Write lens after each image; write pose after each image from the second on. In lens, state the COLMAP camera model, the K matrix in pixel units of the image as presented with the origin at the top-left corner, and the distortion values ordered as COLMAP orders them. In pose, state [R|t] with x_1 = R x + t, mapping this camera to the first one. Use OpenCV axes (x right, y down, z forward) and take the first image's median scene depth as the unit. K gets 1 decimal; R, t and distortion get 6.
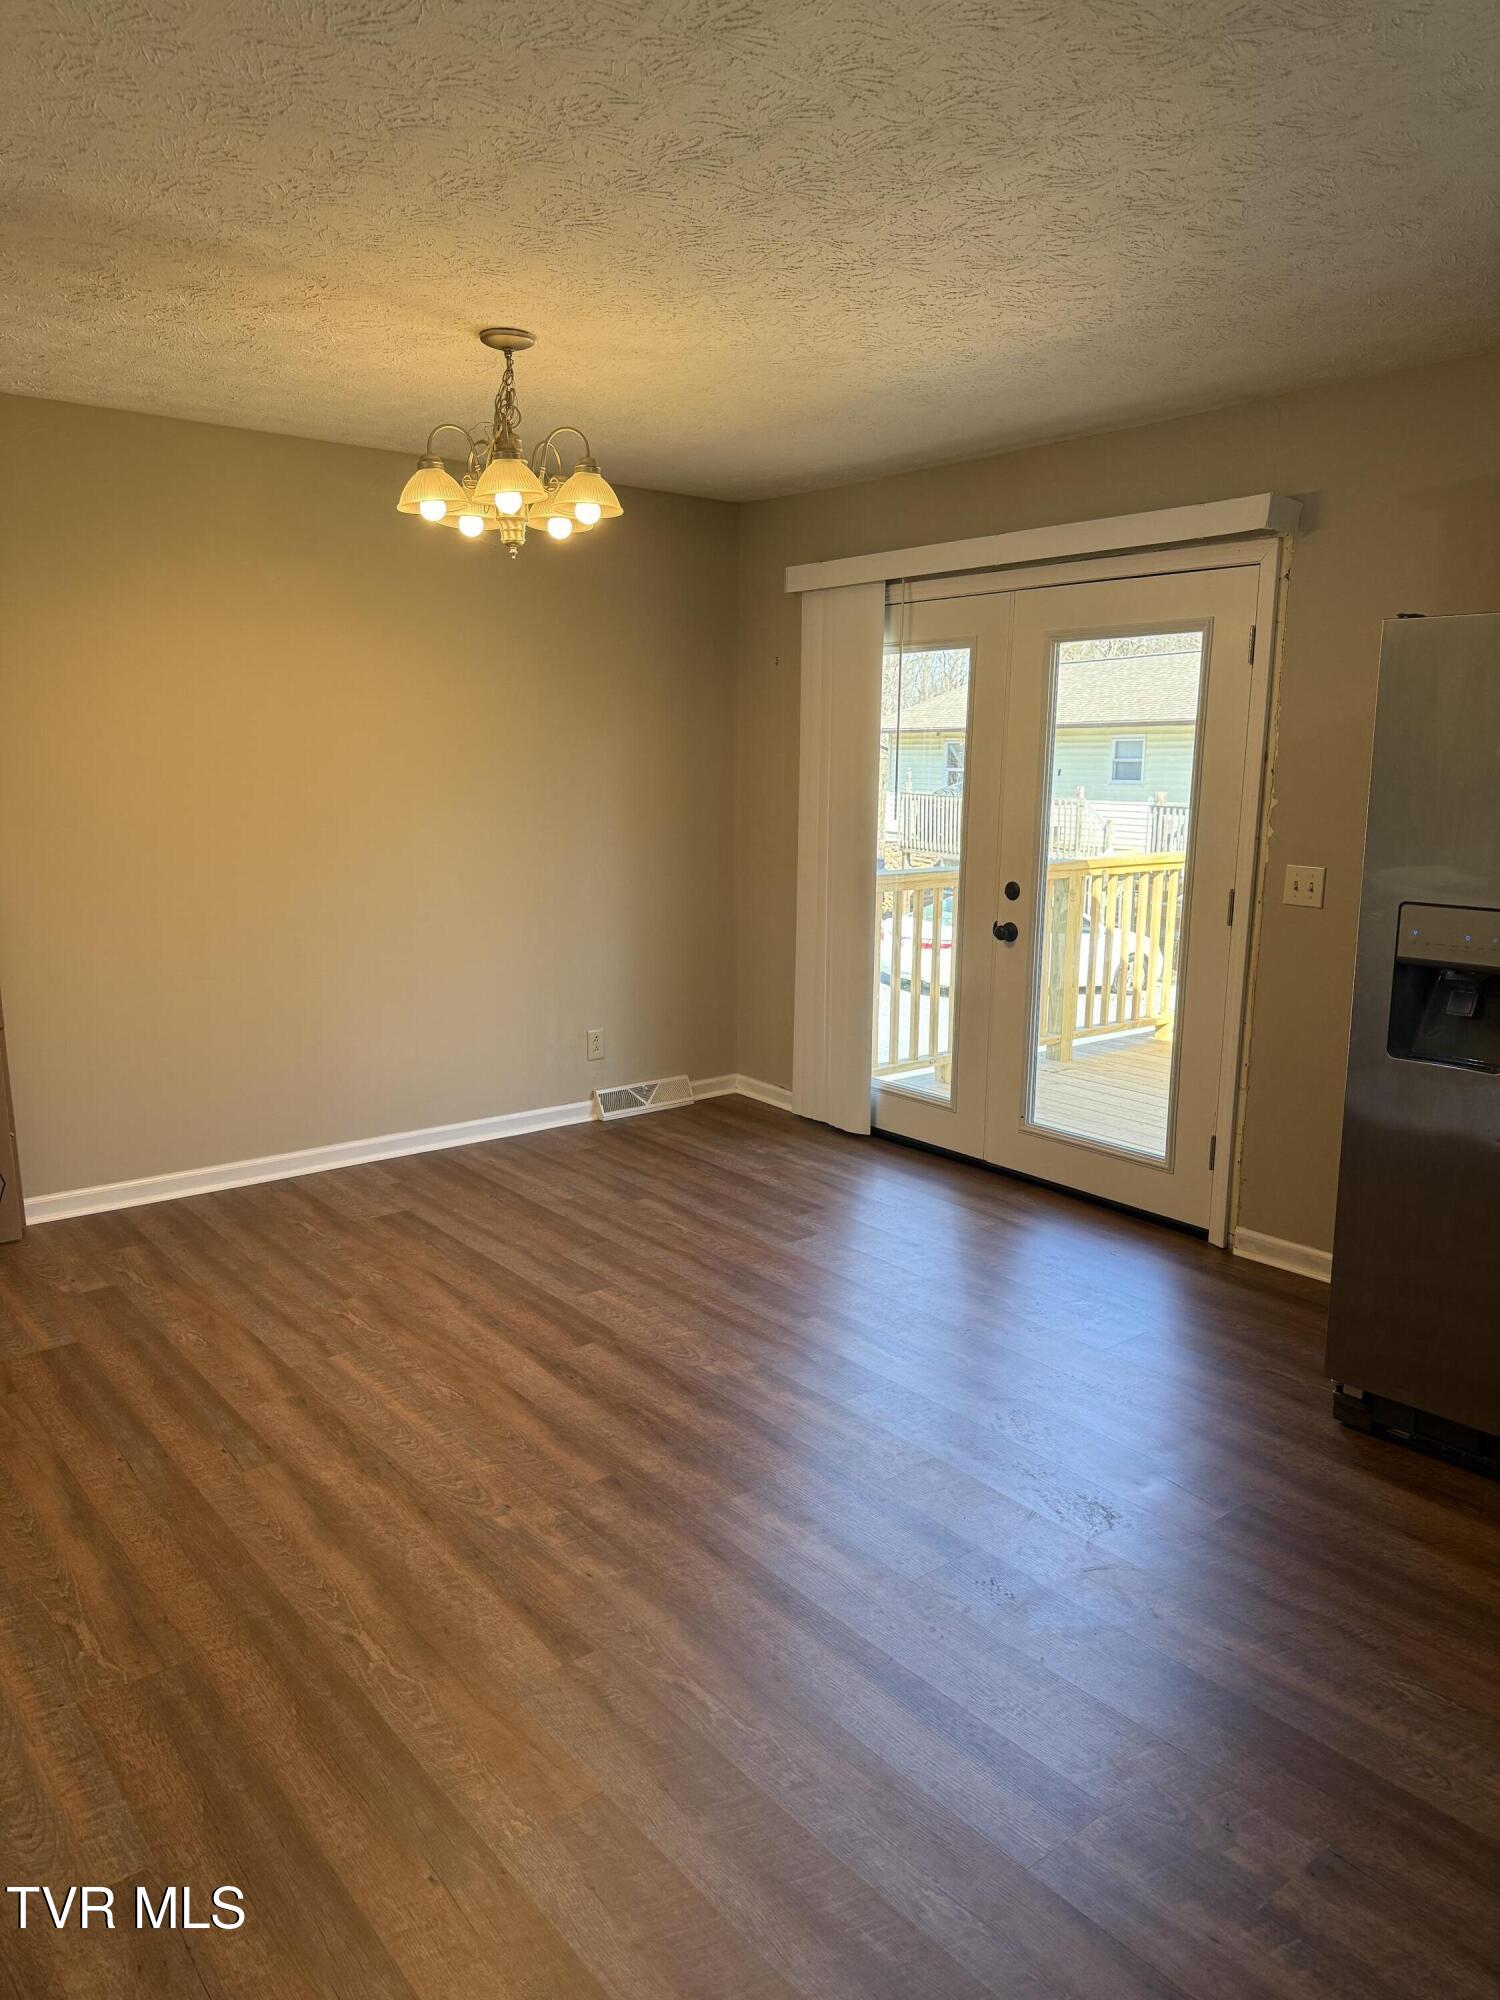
lens RADIAL K [[1398.9, 0, 746.9], [0, 1398.9, 1003.0], [0, 0, 1]] dist [-0.003487, -0.001517]
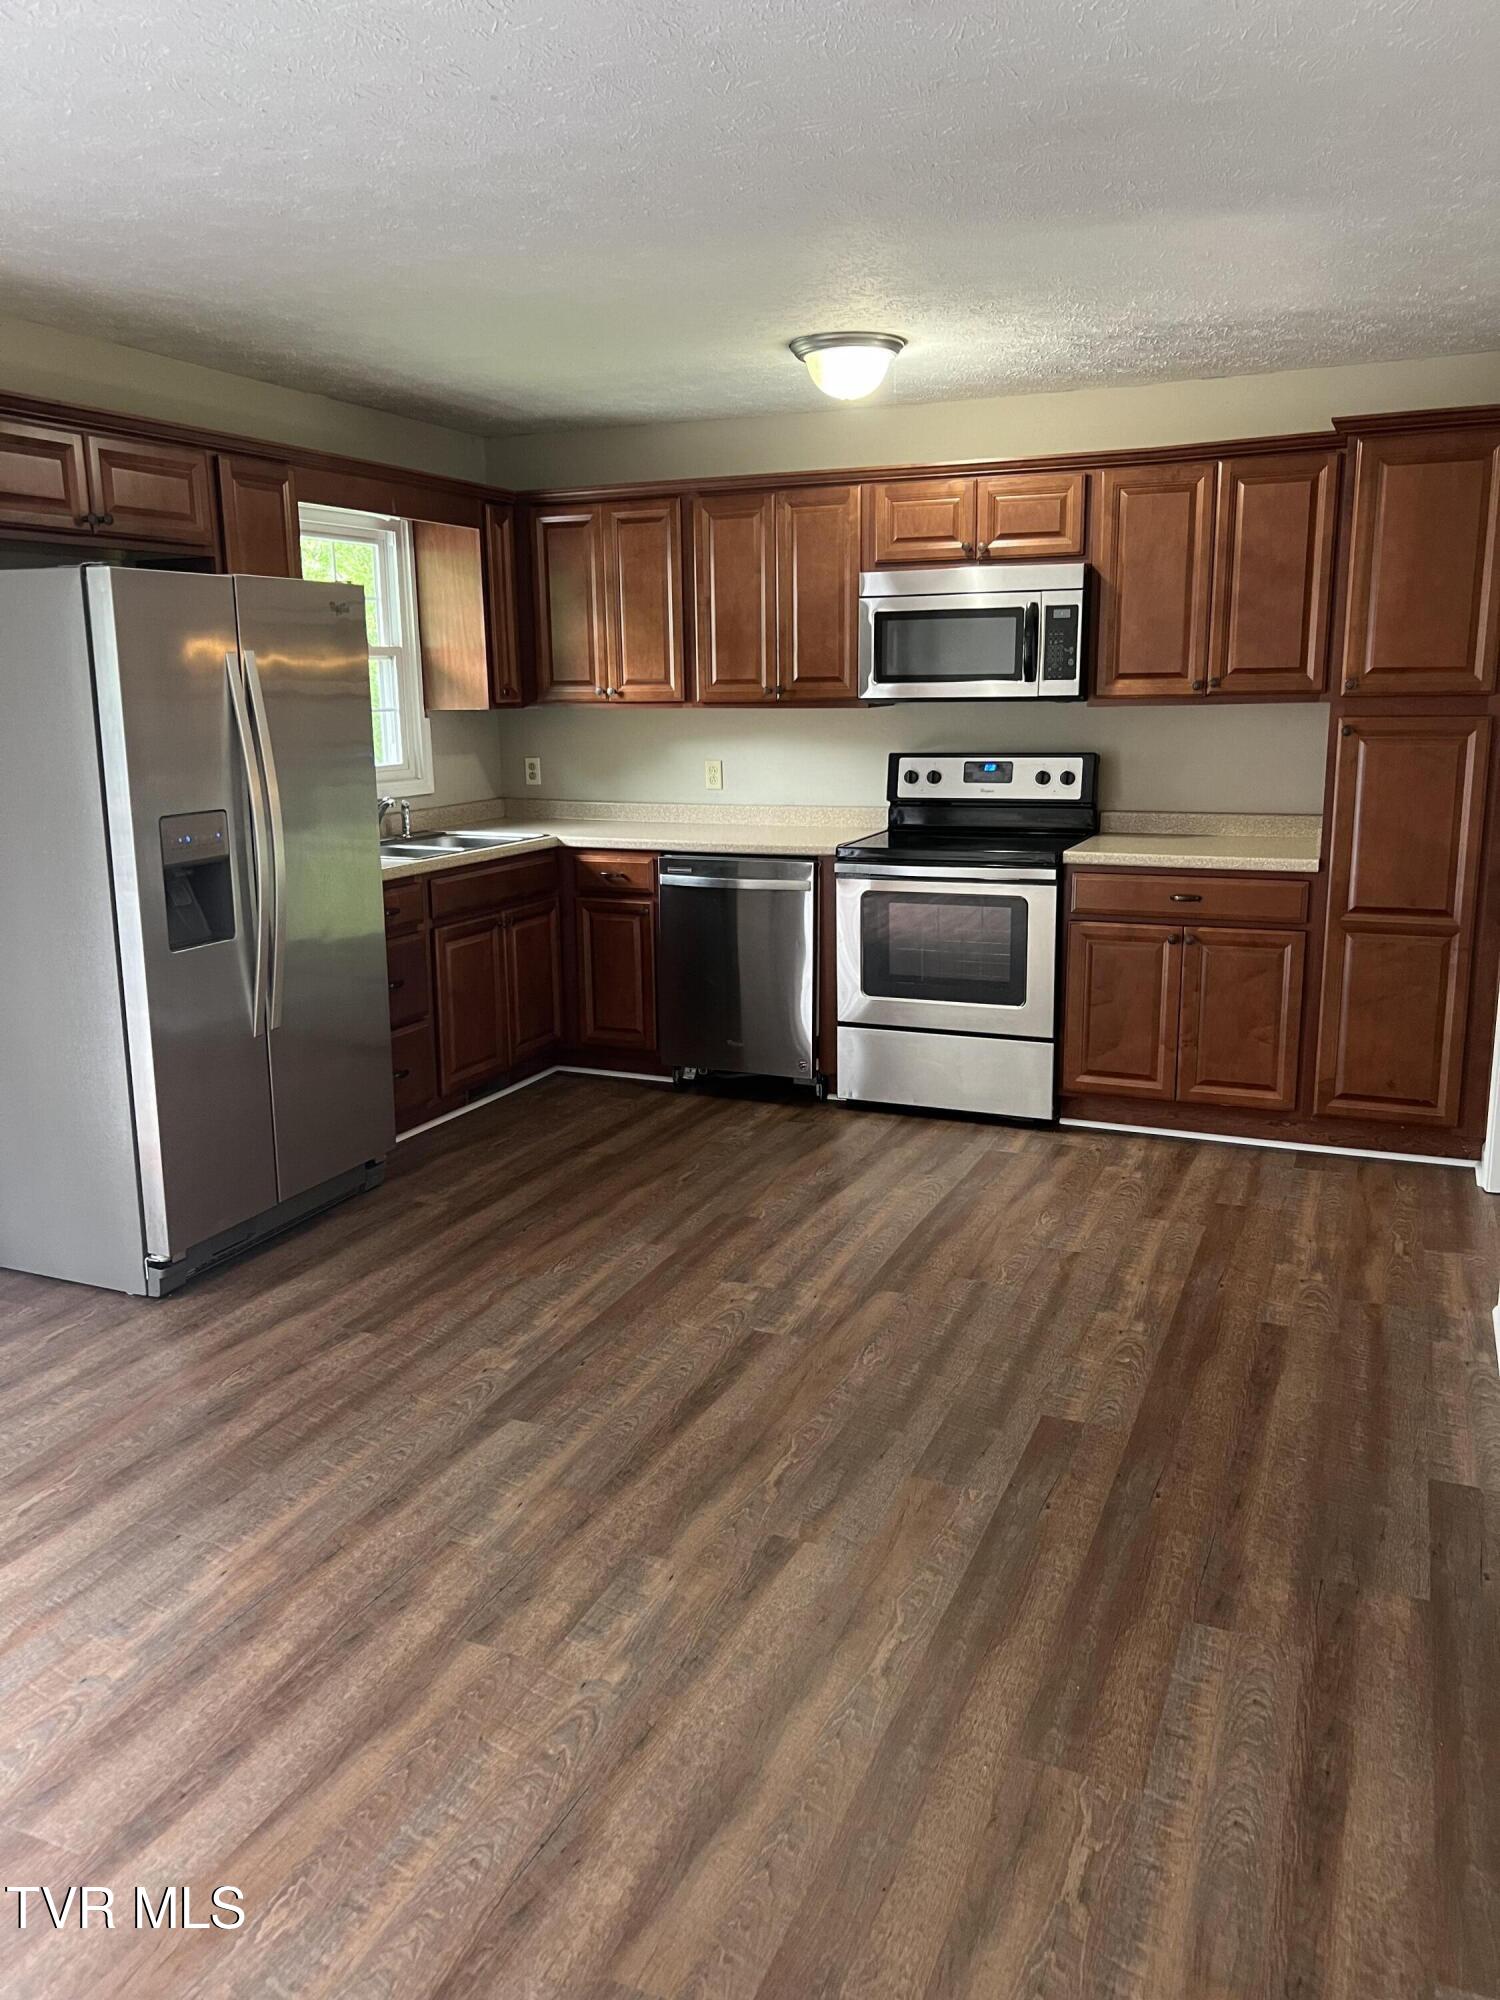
lens RADIAL K [[1503.7, 0, 748.1], [0, 1503.7, 999.2], [0, 0, 1]] dist [0.002651, -0.001202]
pose [[-0.458214, -0.191066, 0.868063, -0.959281], [0.178296, 0.937015, 0.300357, -0.251591], [-0.870776, 0.292400, -0.395287, 1.272130]]
